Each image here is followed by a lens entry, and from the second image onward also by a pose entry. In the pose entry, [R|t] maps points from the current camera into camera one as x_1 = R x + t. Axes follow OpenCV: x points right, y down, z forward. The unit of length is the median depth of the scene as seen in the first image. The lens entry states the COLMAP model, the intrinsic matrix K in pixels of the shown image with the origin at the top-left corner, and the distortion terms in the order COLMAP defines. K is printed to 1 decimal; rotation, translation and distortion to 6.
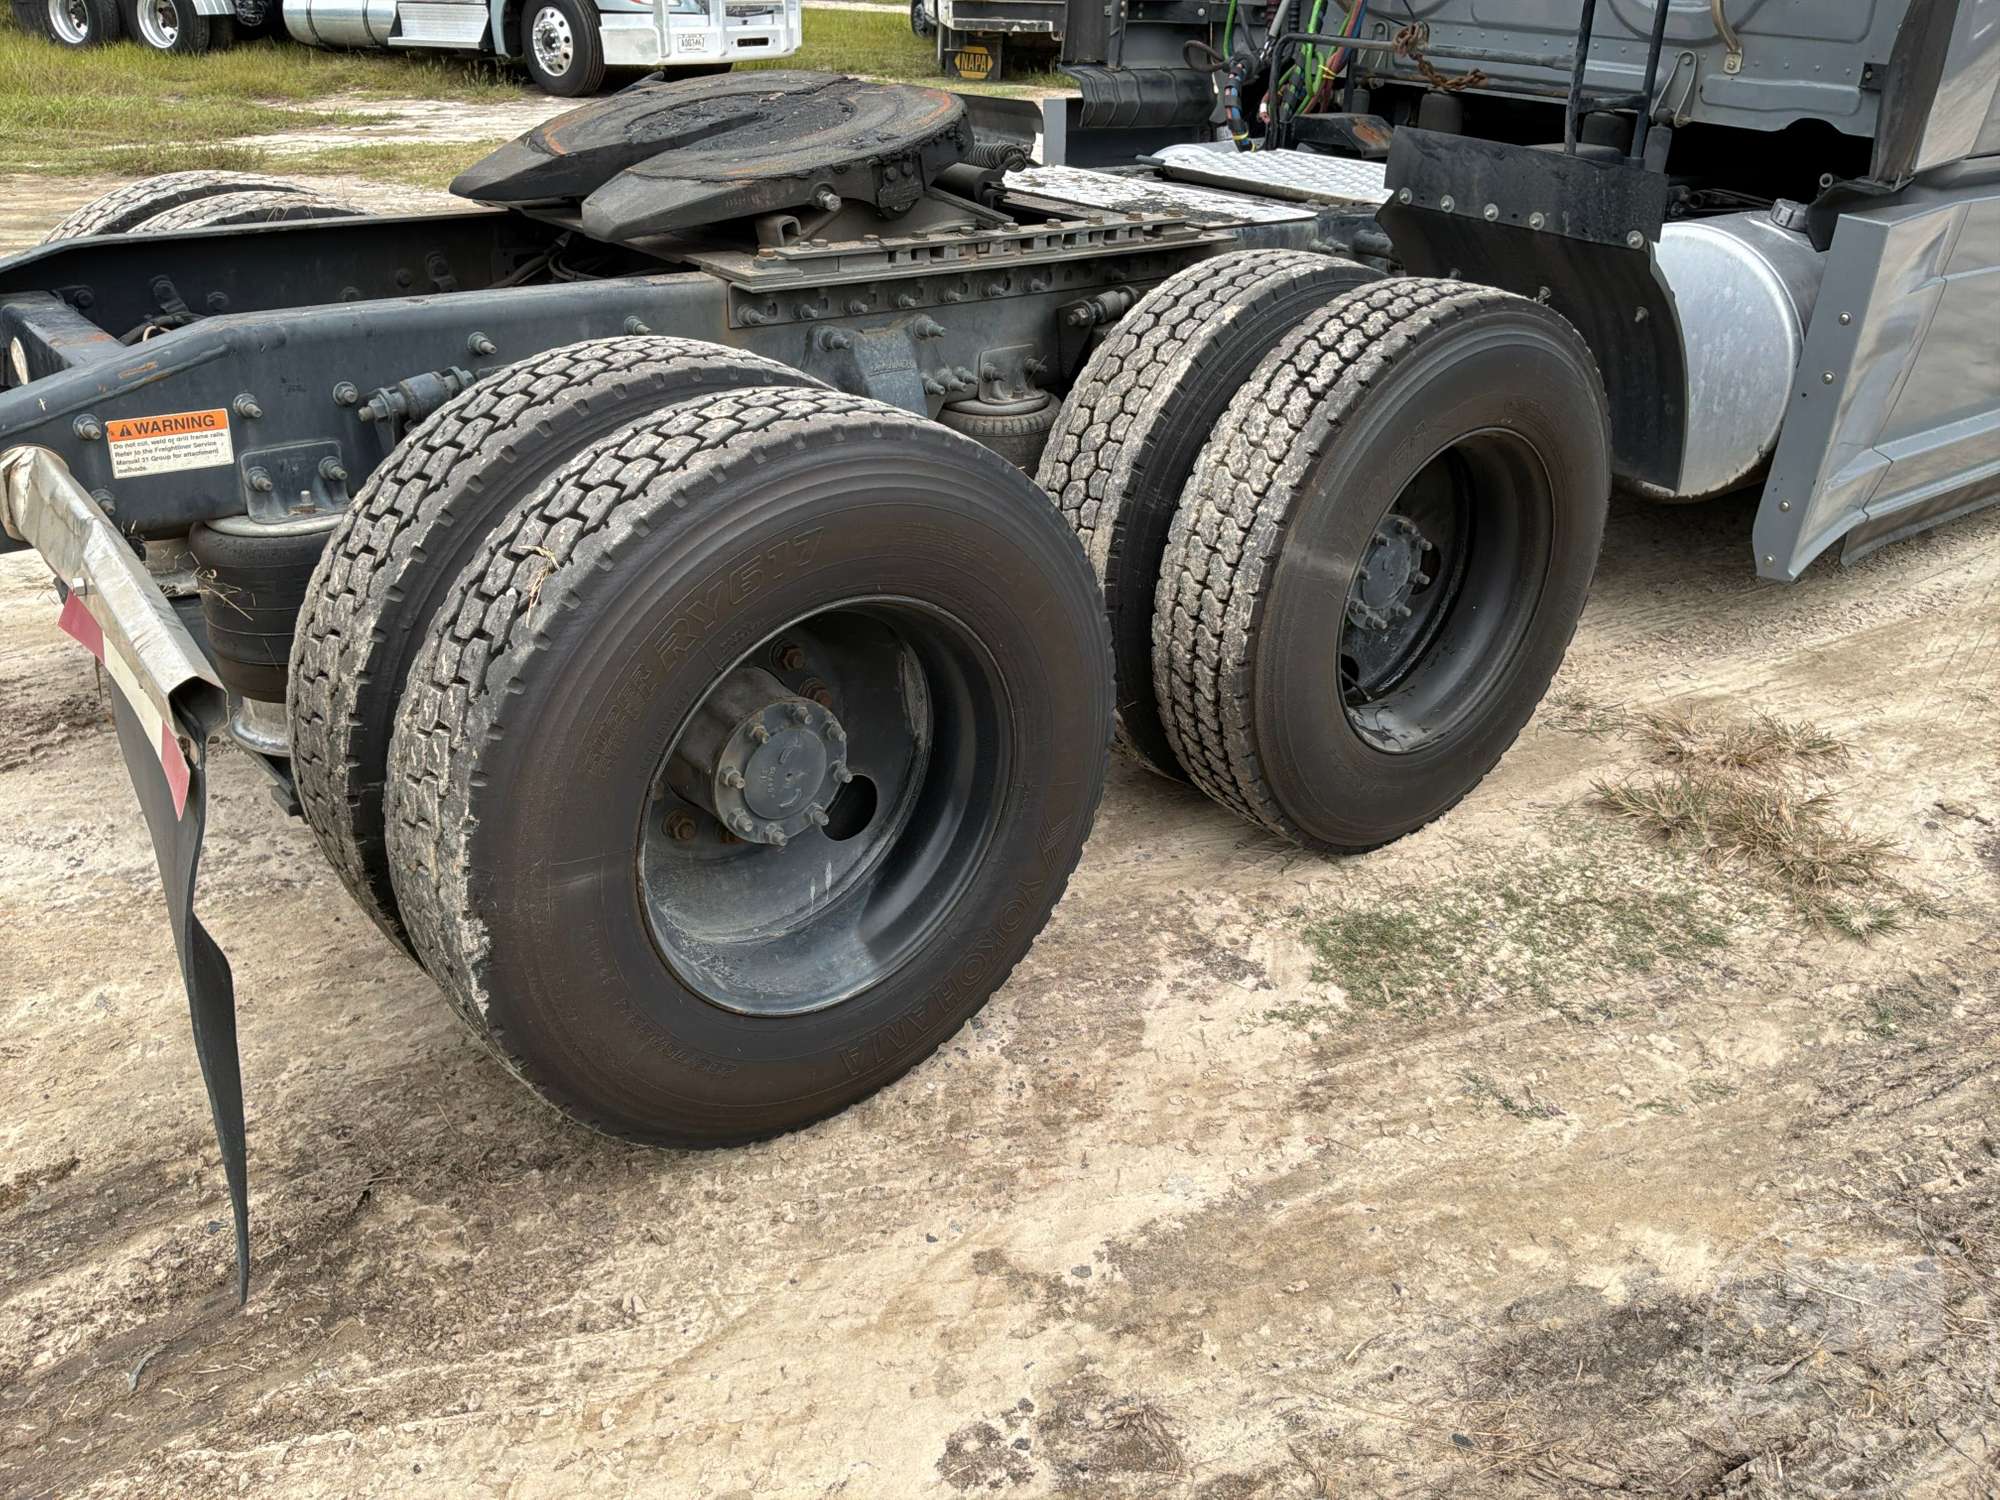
lens RADIAL K [[1676.9, 0, 1008.0], [0, 1676.9, 757.1], [0, 0, 1]] dist [0.072099, -0.143261]
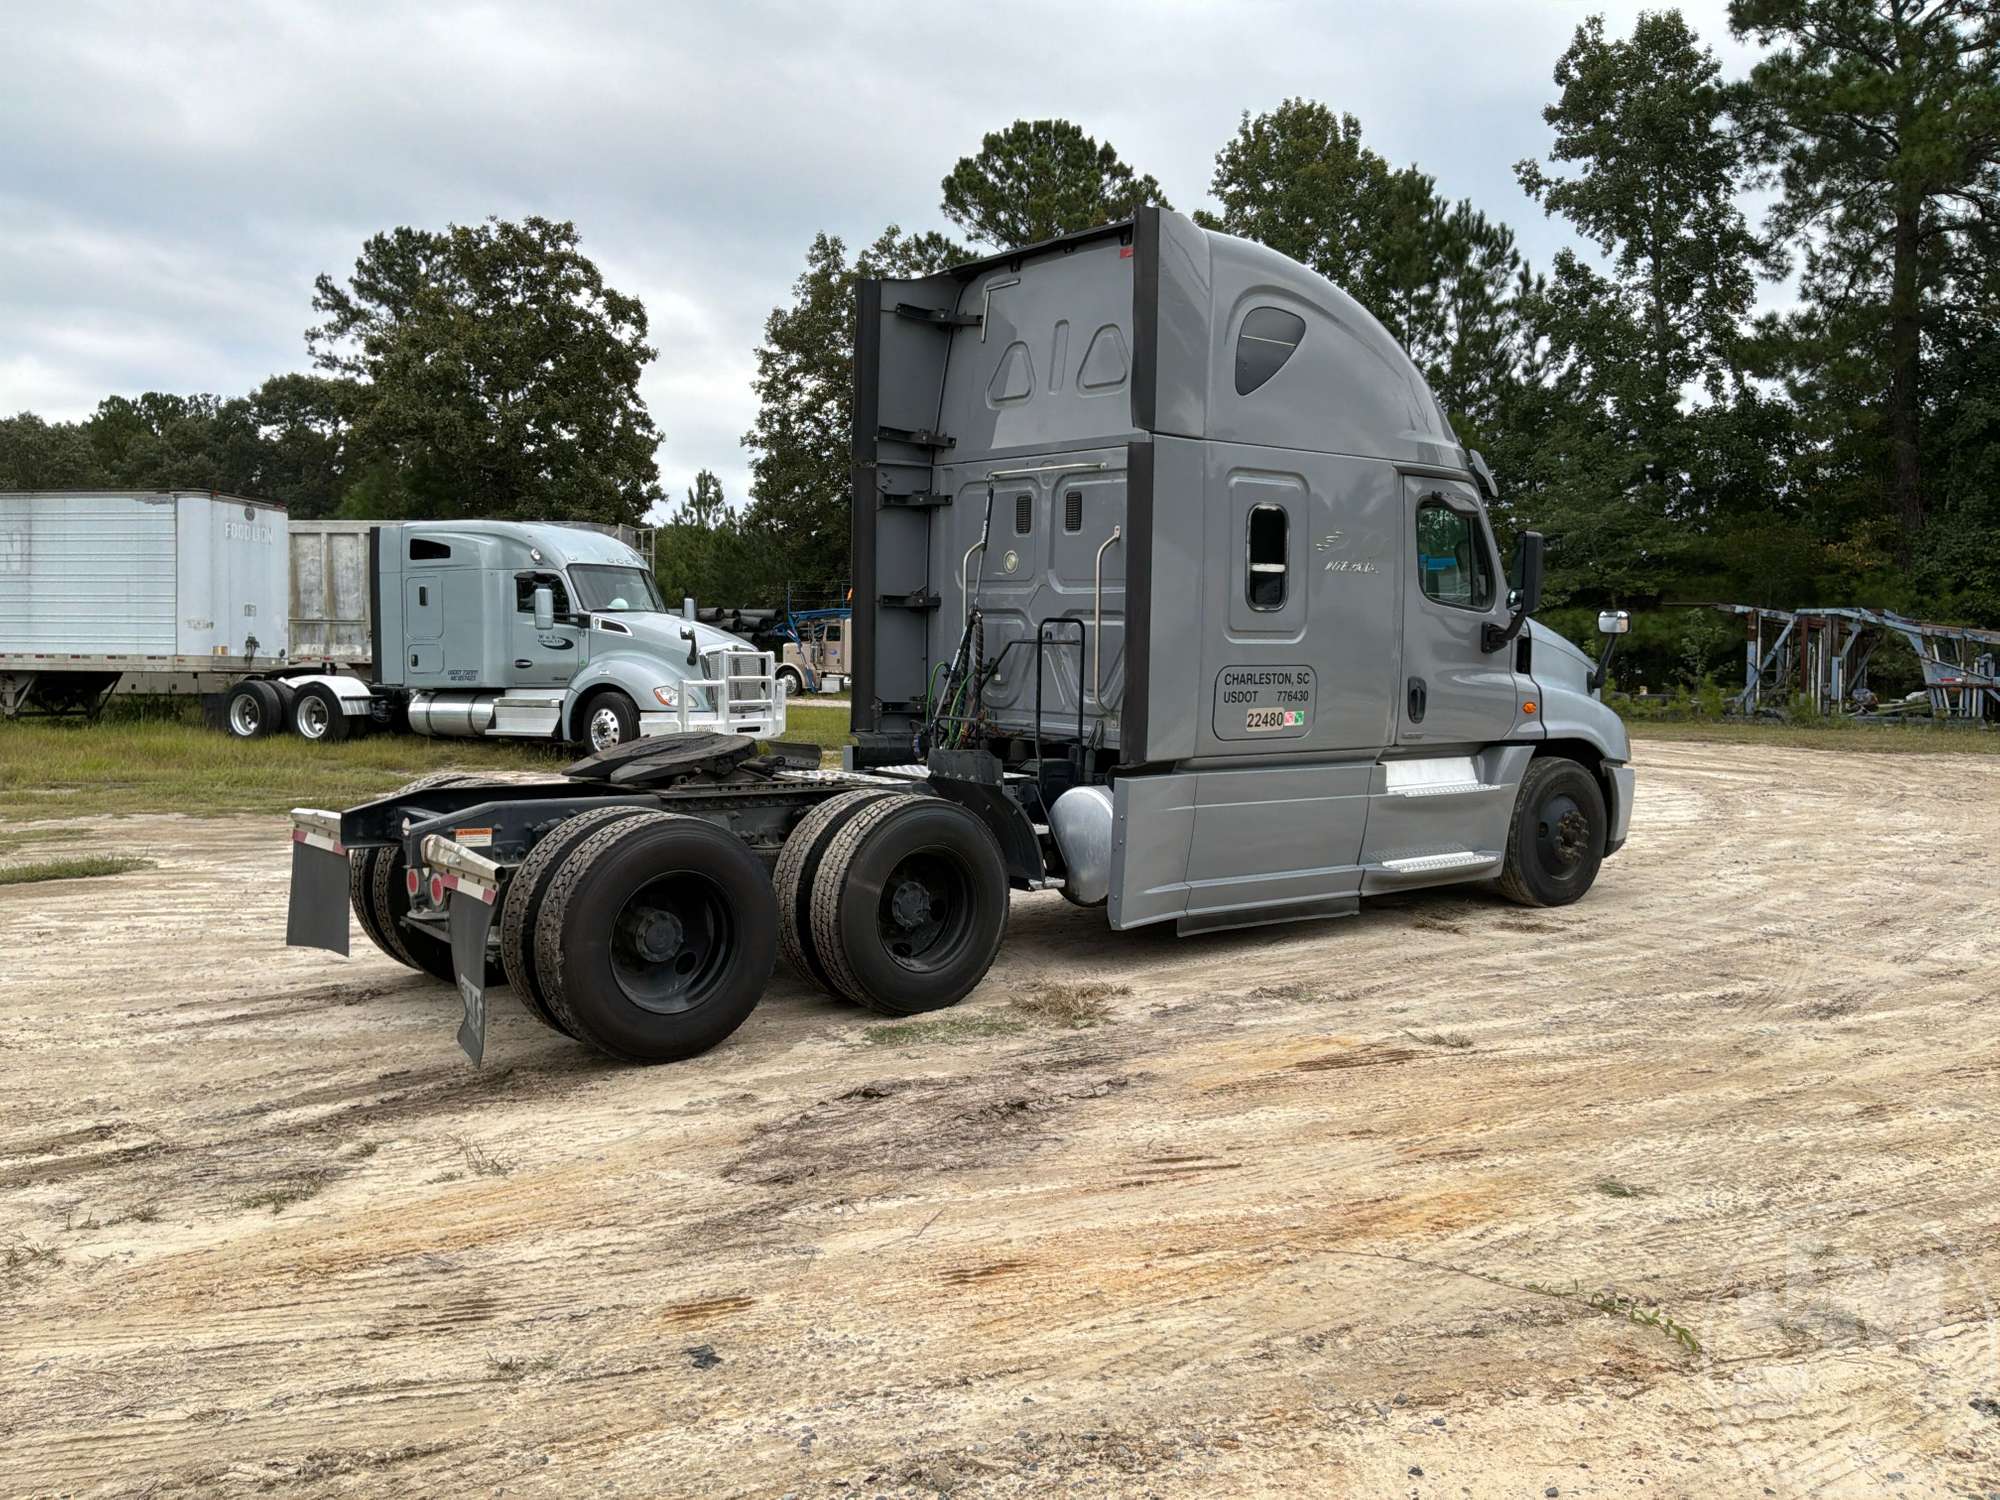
lens RADIAL K [[1676.9, 0, 1005.1], [0, 1676.9, 766.0], [0, 0, 1]] dist [0.072099, -0.143261]
pose [[0.999844, -0.014823, -0.009613, 0.400906], [0.010212, 0.928883, -0.370232, 0.654989], [0.014417, 0.370076, 0.928890, -1.481663]]
